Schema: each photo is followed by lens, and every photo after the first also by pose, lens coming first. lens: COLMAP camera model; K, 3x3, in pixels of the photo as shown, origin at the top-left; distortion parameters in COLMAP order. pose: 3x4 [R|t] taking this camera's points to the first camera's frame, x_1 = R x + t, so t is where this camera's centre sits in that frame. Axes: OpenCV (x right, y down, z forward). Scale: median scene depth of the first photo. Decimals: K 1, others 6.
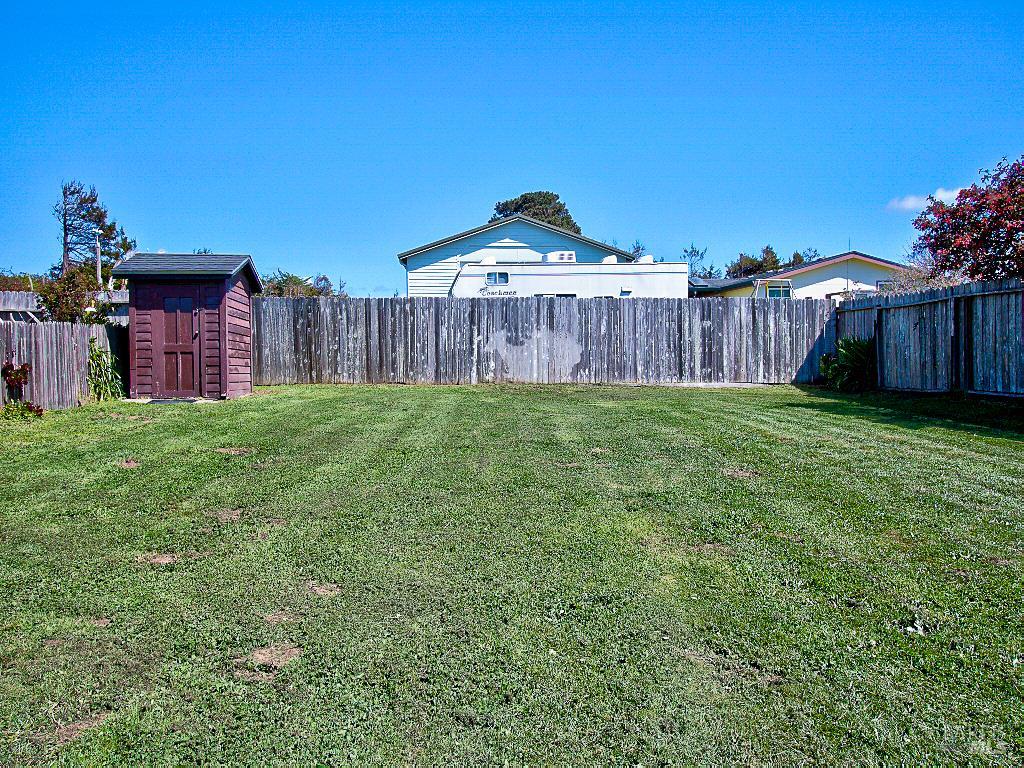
lens RADIAL K [[730.1, 0, 512.2], [0, 730.1, 368.4], [0, 0, 1]] dist [0.023685, -0.020606]
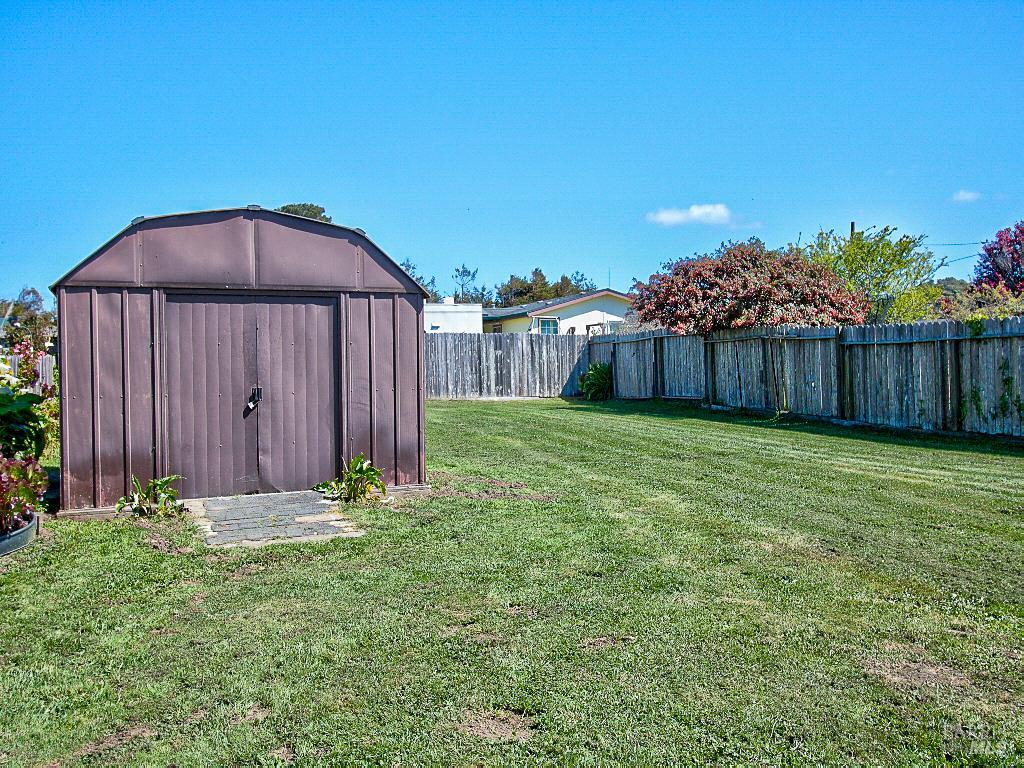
lens RADIAL K [[852.7, 0, 517.1], [0, 852.7, 384.9], [0, 0, 1]] dist [0.016244, -0.004665]
pose [[0.951833, -0.013151, 0.306335, -0.178365], [0.017259, 0.999794, -0.010706, 0.014726], [-0.306131, 0.015478, 0.951863, -0.486546]]
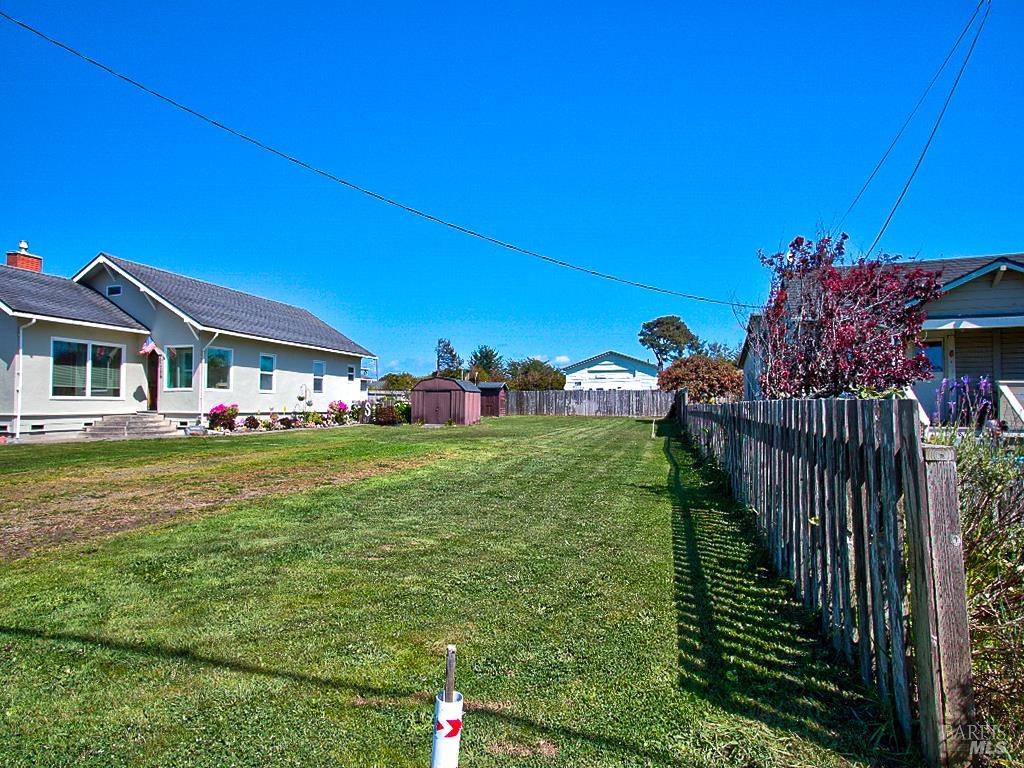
lens RADIAL K [[550.4, 0, 515.9], [0, 550.4, 381.7], [0, 0, 1]] dist [-0.003691, -0.000163]
pose [[0.943840, -0.010645, -0.330230, 0.565760], [-0.014003, 0.997294, -0.072170, 0.050773], [0.330105, 0.072741, 0.941137, -1.486274]]
